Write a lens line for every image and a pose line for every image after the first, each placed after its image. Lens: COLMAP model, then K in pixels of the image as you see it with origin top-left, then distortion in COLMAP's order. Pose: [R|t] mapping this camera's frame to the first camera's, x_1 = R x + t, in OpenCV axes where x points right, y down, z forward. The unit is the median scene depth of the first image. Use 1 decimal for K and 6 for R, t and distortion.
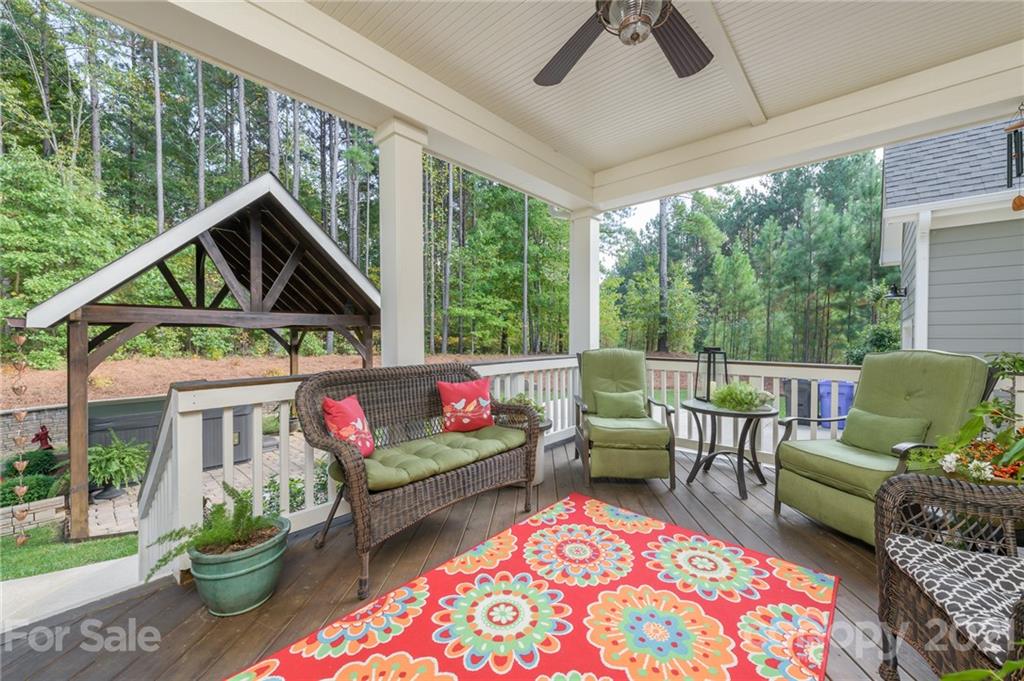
lens RADIAL K [[401.7, 0, 518.2], [0, 401.7, 339.4], [0, 0, 1]] dist [0.004469, 0.000059]
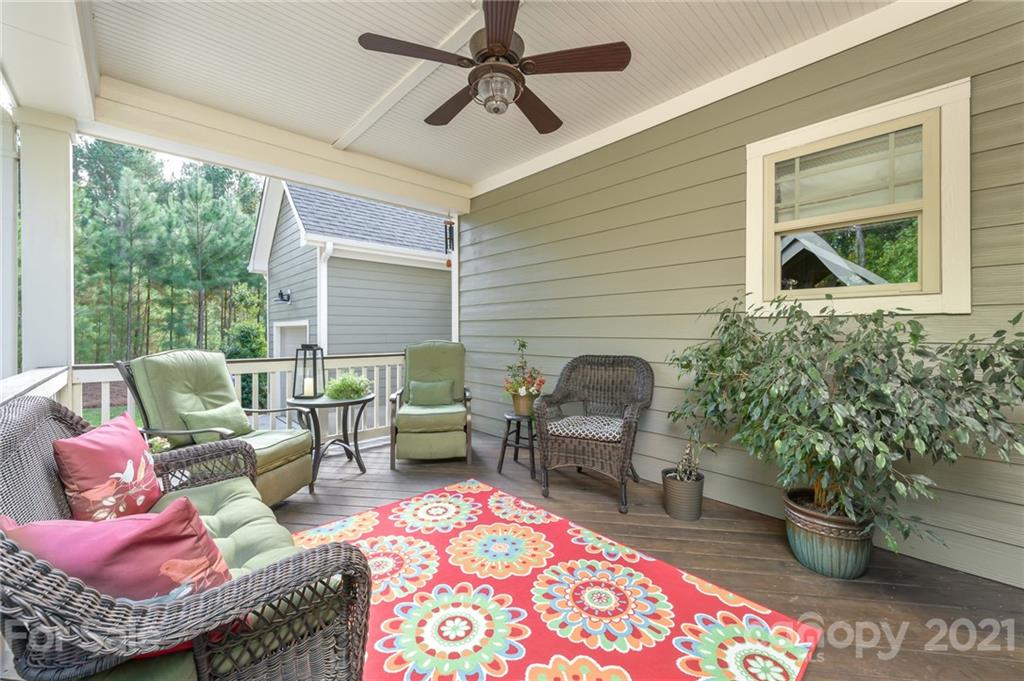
lens RADIAL K [[401.7, 0, 517.5], [0, 401.7, 335.2], [0, 0, 1]] dist [0.004469, 0.000059]
pose [[0.087946, -0.007917, 0.996094, -0.798837], [0.011163, 0.999913, 0.006962, -0.008701], [-0.996063, 0.010507, 0.088027, 0.636306]]
